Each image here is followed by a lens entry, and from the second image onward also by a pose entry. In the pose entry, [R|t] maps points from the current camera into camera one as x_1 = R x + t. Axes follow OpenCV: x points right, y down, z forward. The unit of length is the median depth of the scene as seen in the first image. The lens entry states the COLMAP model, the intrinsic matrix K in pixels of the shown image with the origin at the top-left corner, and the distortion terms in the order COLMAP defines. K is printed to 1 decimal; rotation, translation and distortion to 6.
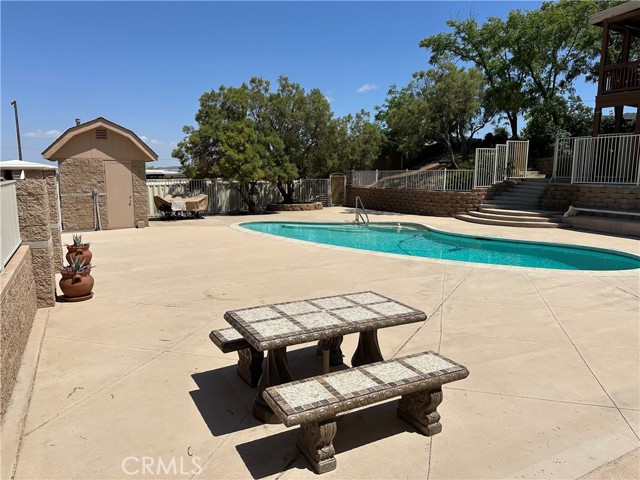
lens RADIAL K [[454.0, 0, 316.7], [0, 454.0, 239.5], [0, 0, 1]] dist [0.003310, -0.009129]
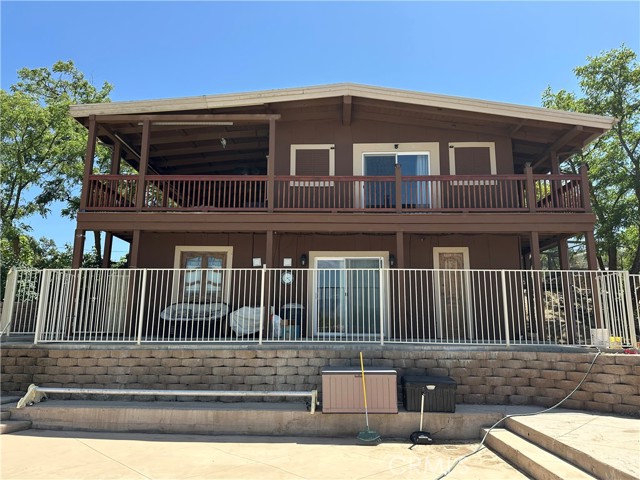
lens RADIAL K [[454.0, 0, 317.3], [0, 454.0, 240.1], [0, 0, 1]] dist [0.003310, -0.009129]
pose [[0.504513, 0.174085, 0.845672, 0.234325], [0.126703, 0.953931, -0.271959, -0.047364], [-0.854057, 0.244356, 0.459213, 0.401117]]
